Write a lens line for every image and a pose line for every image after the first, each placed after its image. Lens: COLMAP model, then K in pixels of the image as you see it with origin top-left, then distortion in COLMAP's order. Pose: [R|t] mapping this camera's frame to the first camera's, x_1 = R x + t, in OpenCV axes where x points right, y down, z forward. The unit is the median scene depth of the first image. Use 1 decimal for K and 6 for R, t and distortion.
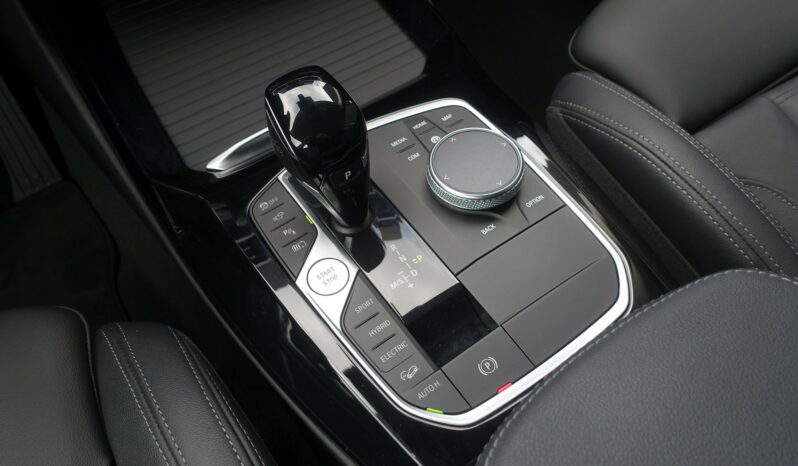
lens RADIAL K [[546.4, 0, 399.0], [0, 546.4, 233.0], [0, 0, 1]] dist [-0.005211, 0.002391]
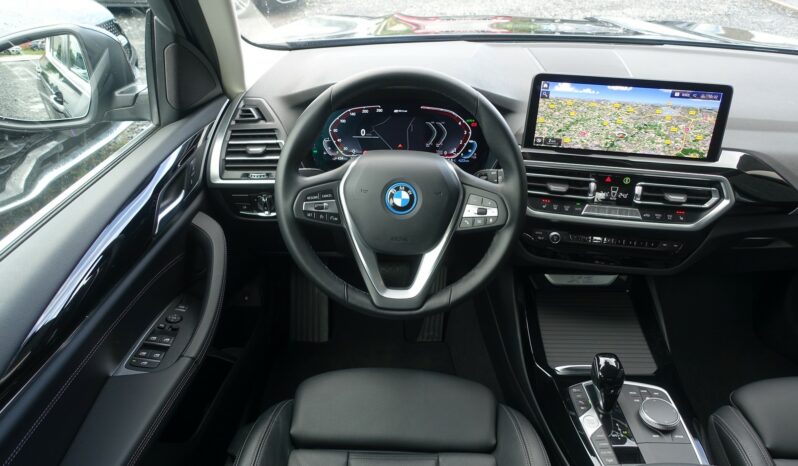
lens RADIAL K [[546.4, 0, 399.0], [0, 546.4, 233.0], [0, 0, 1]] dist [-0.005211, 0.002391]
pose [[0.825555, 0.328940, -0.458539, 0.021003], [-0.492880, 0.816001, -0.302012, 0.532752], [0.274824, 0.475332, 0.835782, -1.785755]]
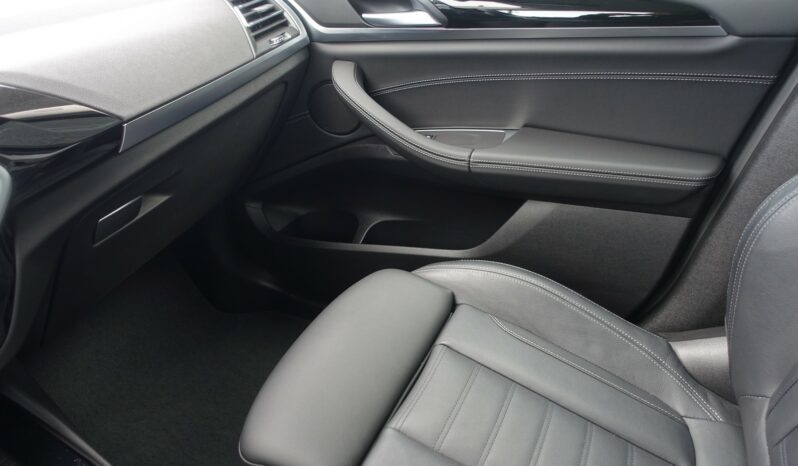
lens RADIAL K [[546.4, 0, 399.0], [0, 546.4, 233.0], [0, 0, 1]] dist [-0.005211, 0.002391]
pose [[0.864973, -0.283043, 0.414376, 0.319816], [0.437328, 0.830141, -0.345849, -0.206208], [-0.246101, 0.480368, 0.841832, -0.476972]]
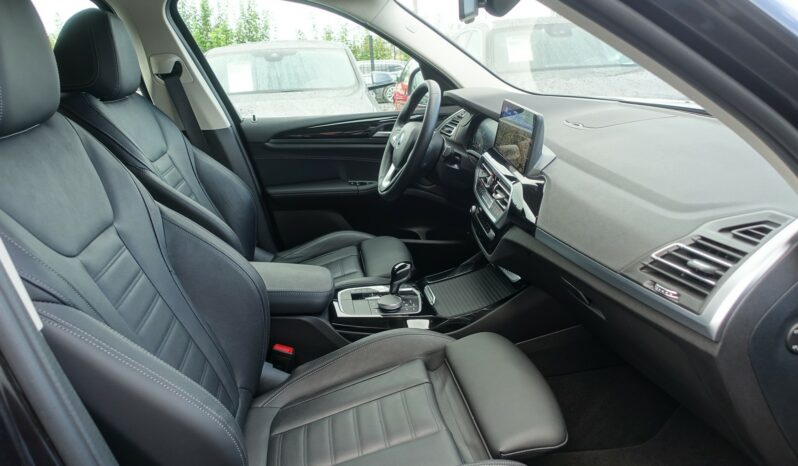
lens RADIAL K [[546.4, 0, 399.0], [0, 546.4, 233.0], [0, 0, 1]] dist [-0.005211, 0.002391]
pose [[-0.408514, 0.336322, -0.848531, 3.029510], [-0.737410, 0.426250, 0.523964, -2.256048], [0.537907, 0.839761, 0.073878, 0.300012]]
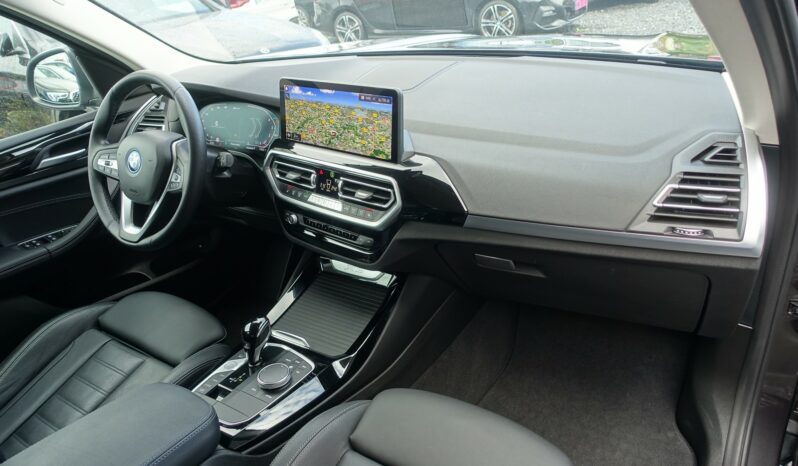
lens RADIAL K [[546.4, 0, 399.0], [0, 546.4, 233.0], [0, 0, 1]] dist [-0.005211, 0.002391]
pose [[0.400345, 0.410679, -0.819187, 2.297967], [-0.714052, 0.700090, 0.002008, -1.052958], [0.574329, 0.584138, 0.573523, -0.688429]]
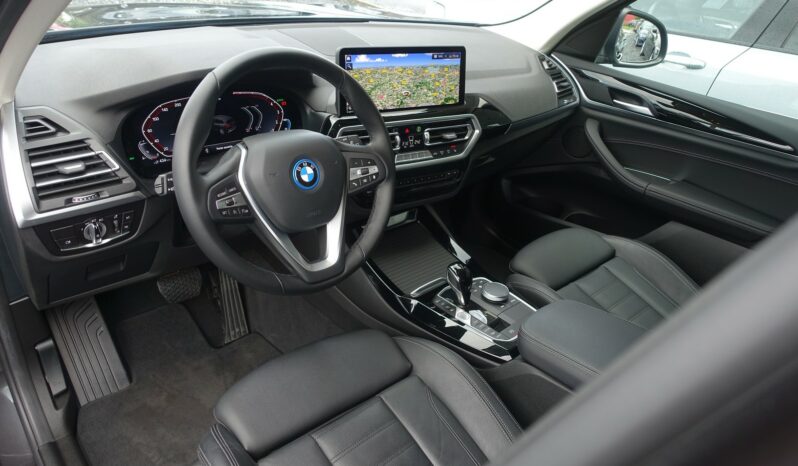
lens RADIAL K [[546.4, 0, 399.0], [0, 546.4, 233.0], [0, 0, 1]] dist [-0.005211, 0.002391]
pose [[0.980751, 0.047064, 0.189505, -1.070462], [0.043655, 0.893101, -0.447733, 1.007662], [-0.190319, 0.447387, 0.873855, -1.966082]]
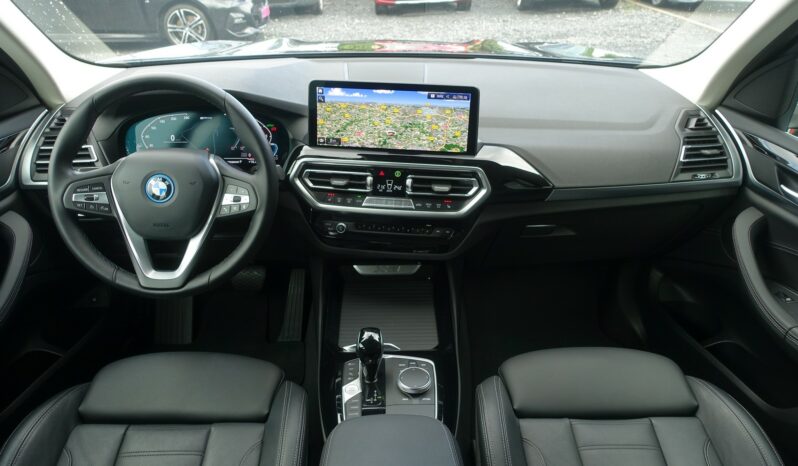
lens RADIAL K [[546.4, 0, 399.0], [0, 546.4, 233.0], [0, 0, 1]] dist [-0.005211, 0.002391]
pose [[0.846158, 0.283783, -0.451092, 1.057184], [-0.463429, 0.809768, -0.359873, 0.299685], [0.263154, 0.513558, 0.816705, -1.635242]]
